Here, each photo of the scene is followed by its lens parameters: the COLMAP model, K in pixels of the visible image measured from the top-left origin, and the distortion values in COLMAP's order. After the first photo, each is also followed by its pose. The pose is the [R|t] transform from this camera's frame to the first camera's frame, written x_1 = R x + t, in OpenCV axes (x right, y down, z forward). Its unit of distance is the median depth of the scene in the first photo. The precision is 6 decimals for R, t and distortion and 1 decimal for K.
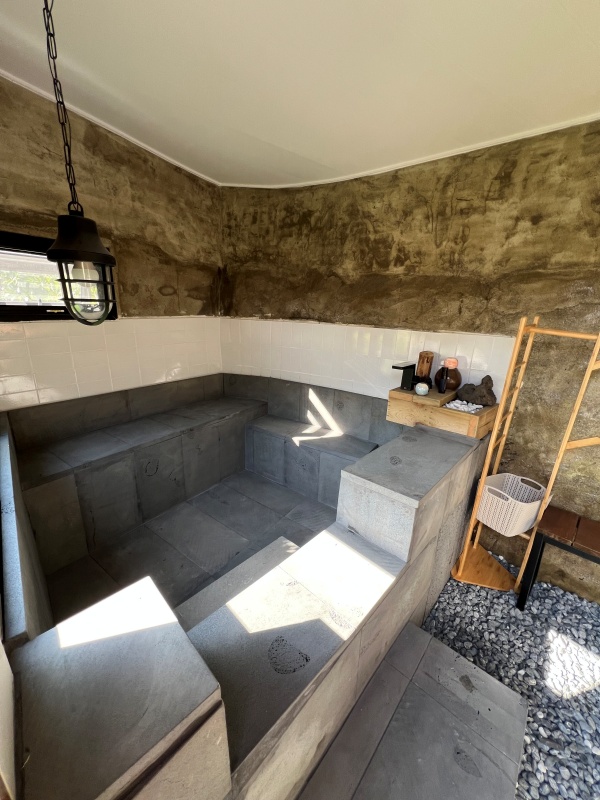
lens RADIAL K [[321.2, 0, 300.0], [0, 321.2, 400.0], [0, 0, 1]] dist [-0.000788, -0.000236]
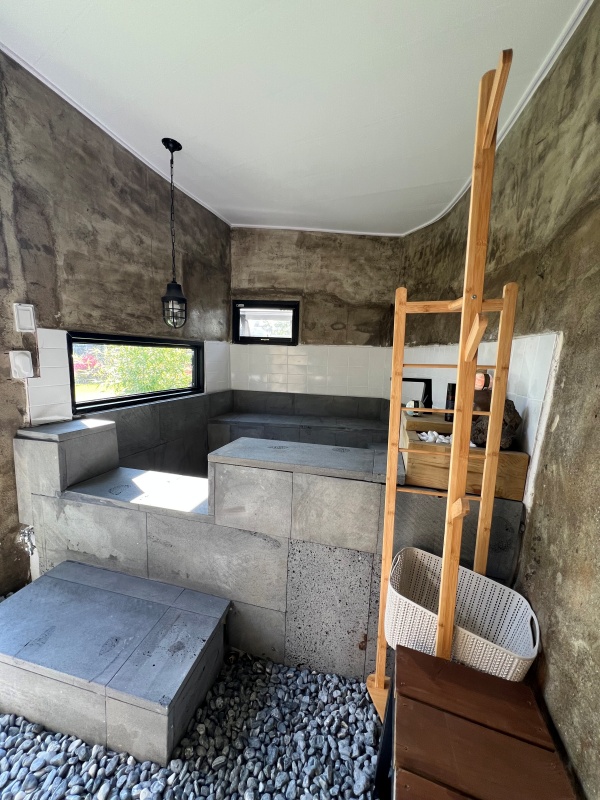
lens RADIAL K [[321.2, 0, 300.0], [0, 321.2, 400.0], [0, 0, 1]] dist [-0.000788, -0.000236]
pose [[0.469444, 0.104663, -0.876737, 0.727575], [-0.266563, 0.963419, -0.027719, 0.031871], [0.841764, 0.246718, 0.480170, 0.317207]]
